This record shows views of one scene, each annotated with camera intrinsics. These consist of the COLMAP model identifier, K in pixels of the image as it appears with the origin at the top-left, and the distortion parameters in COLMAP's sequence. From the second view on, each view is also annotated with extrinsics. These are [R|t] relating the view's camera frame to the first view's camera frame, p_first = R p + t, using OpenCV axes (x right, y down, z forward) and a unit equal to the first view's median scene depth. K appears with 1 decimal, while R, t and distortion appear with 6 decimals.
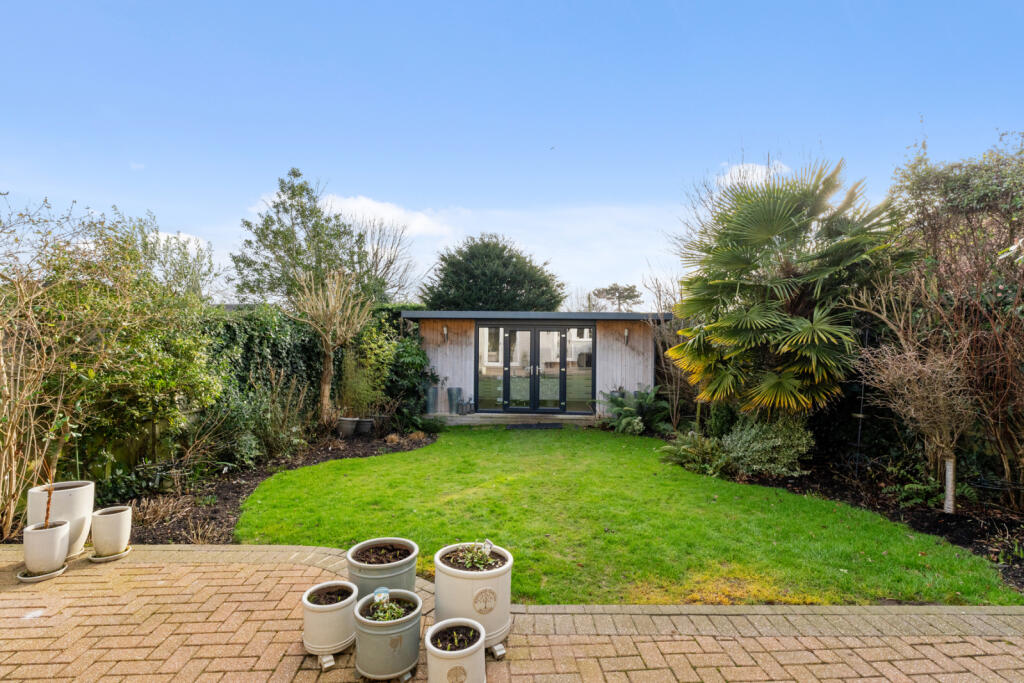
lens RADIAL K [[509.0, 0, 511.9], [0, 509.0, 337.4], [0, 0, 1]] dist [-0.002438, -0.000101]
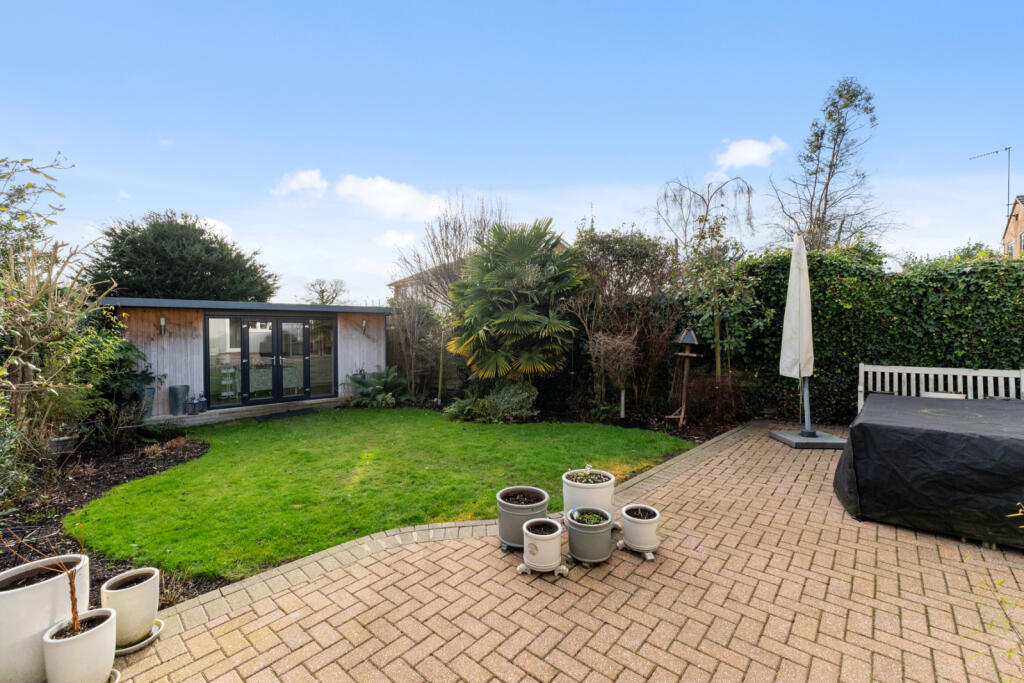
lens RADIAL K [[435.2, 0, 511.3], [0, 435.2, 339.9], [0, 0, 1]] dist [0.002383, 0.000823]
pose [[0.706727, -0.030095, 0.706846, -0.242369], [0.005192, 0.999289, 0.037355, -0.006974], [-0.707467, -0.022729, 0.706380, 0.051283]]
